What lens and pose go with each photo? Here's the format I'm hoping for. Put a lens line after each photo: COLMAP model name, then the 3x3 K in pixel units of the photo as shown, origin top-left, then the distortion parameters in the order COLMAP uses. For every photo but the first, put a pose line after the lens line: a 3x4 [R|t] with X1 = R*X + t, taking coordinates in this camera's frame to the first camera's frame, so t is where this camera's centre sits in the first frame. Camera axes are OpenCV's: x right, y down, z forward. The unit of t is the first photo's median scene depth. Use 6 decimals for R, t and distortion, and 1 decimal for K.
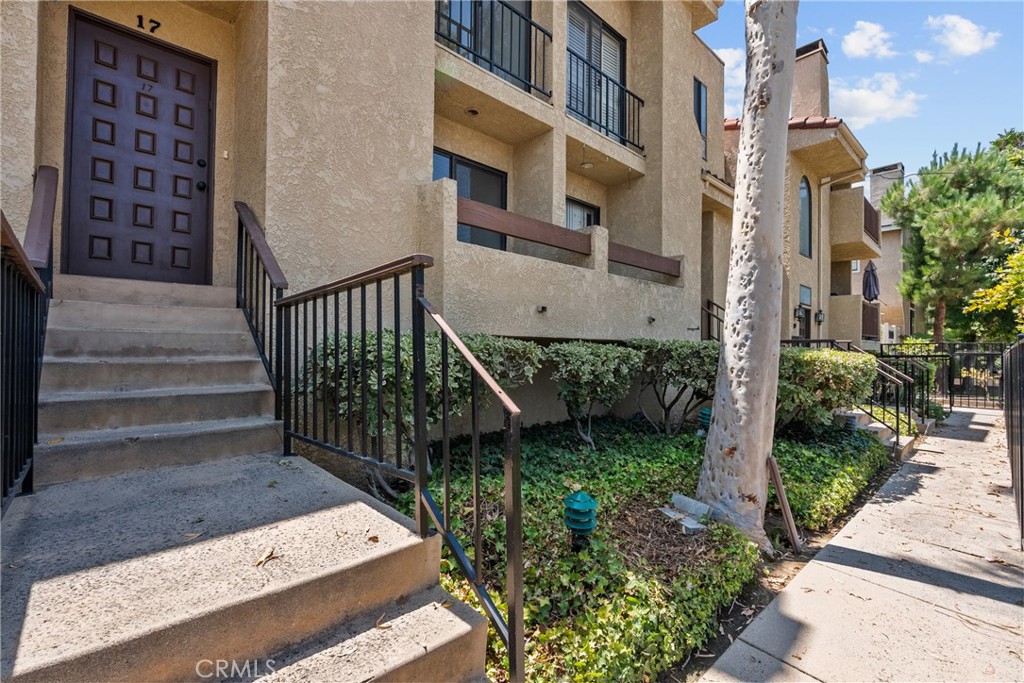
lens RADIAL K [[466.0, 0, 512.0], [0, 466.0, 341.5], [0, 0, 1]] dist [-0.004384, 0.000552]
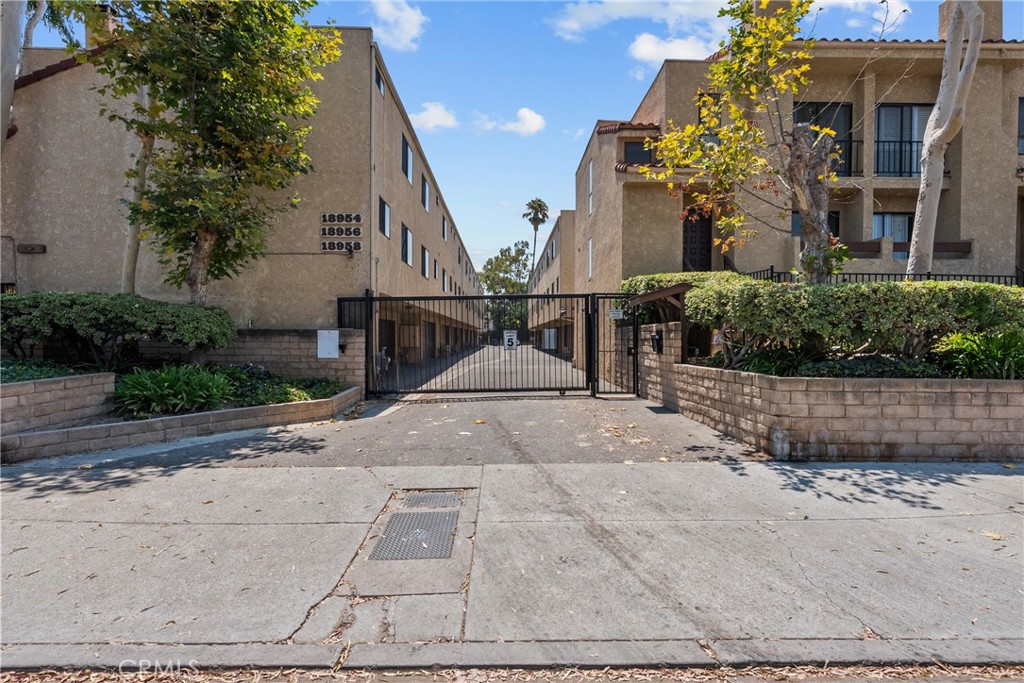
lens RADIAL K [[480.2, 0, 512.0], [0, 480.2, 341.5], [0, 0, 1]] dist [-0.000483, 0.000435]
pose [[0.725480, 0.010106, -0.688169, 0.466190], [0.015335, 0.999407, 0.030843, 0.127659], [0.688072, -0.032930, 0.724894, -1.736973]]
